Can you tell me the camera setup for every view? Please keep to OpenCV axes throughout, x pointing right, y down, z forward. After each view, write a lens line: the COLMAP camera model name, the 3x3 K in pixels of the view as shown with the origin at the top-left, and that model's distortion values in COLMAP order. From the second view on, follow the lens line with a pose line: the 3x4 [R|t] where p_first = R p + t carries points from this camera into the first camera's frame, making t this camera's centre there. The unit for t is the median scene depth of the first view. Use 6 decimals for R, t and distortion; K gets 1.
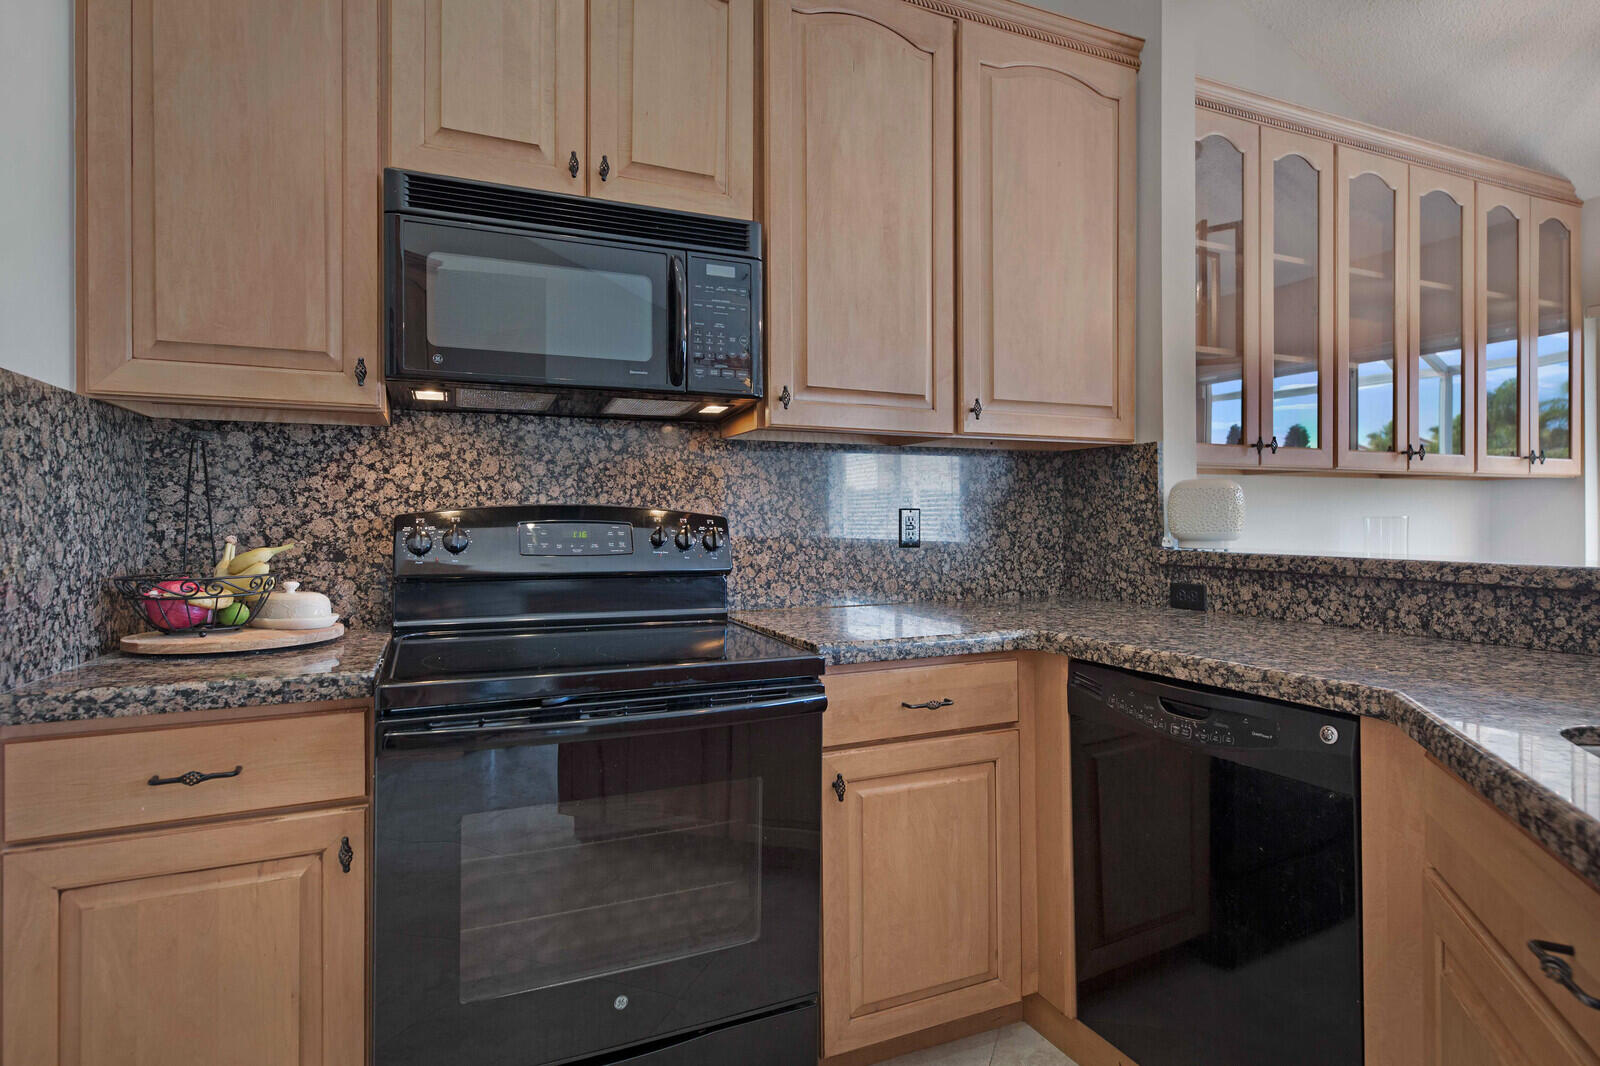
lens RADIAL K [[901.9, 0, 853.0], [0, 901.9, 483.5], [0, 0, 1]] dist [0.016413, -0.000001]
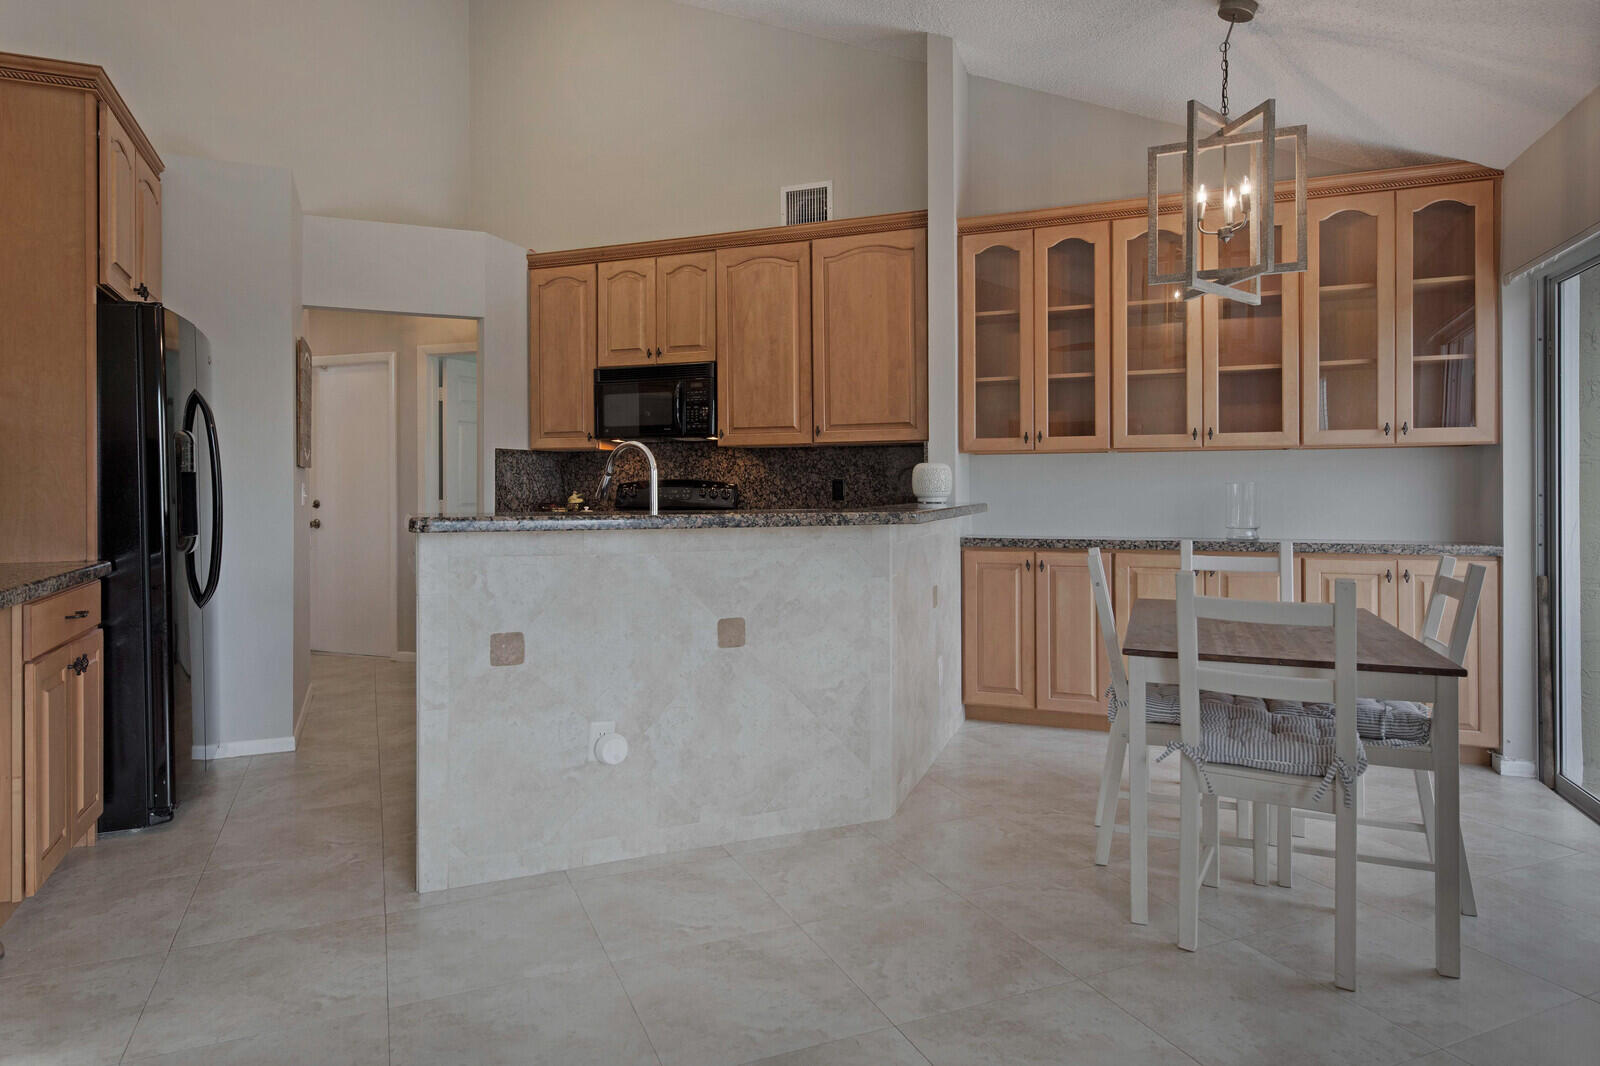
lens RADIAL K [[921.8, 0, 797.3], [0, 921.8, 487.0], [0, 0, 1]] dist [0.004857, 0.000752]
pose [[0.679868, -0.001567, -0.733333, 1.573048], [0.025903, 0.999425, 0.021879, -0.001200], [0.732877, -0.033870, 0.679518, -0.440596]]
